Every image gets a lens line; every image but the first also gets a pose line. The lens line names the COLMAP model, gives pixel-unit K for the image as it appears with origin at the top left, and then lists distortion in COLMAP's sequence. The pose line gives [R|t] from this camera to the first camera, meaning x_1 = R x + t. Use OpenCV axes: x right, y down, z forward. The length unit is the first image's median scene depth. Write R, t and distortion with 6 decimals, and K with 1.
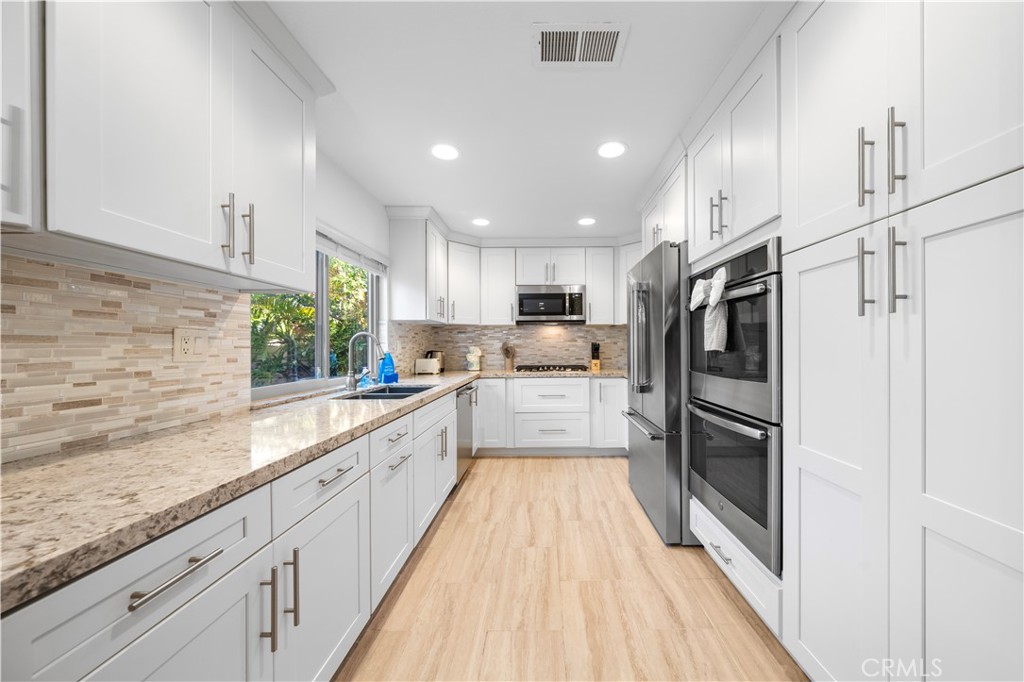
lens RADIAL K [[344.9, 0, 442.4], [0, 344.9, 339.3], [0, 0, 1]] dist [-0.005398, 0.000212]
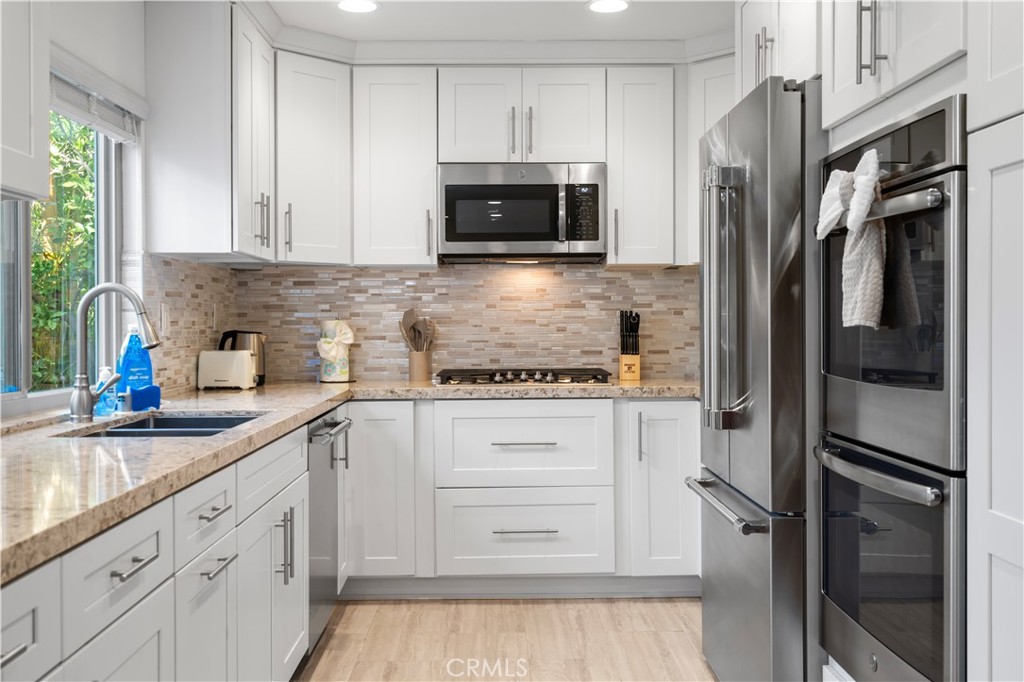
lens RADIAL K [[1202.1, 0, 513.7], [0, 1202.1, 340.8], [0, 0, 1]] dist [-0.080684, 0.000000]
pose [[0.952924, -0.009819, 0.303050, -0.130483], [0.000691, 0.999543, 0.030212, 0.003064], [-0.303209, -0.028580, 0.952495, -0.360465]]
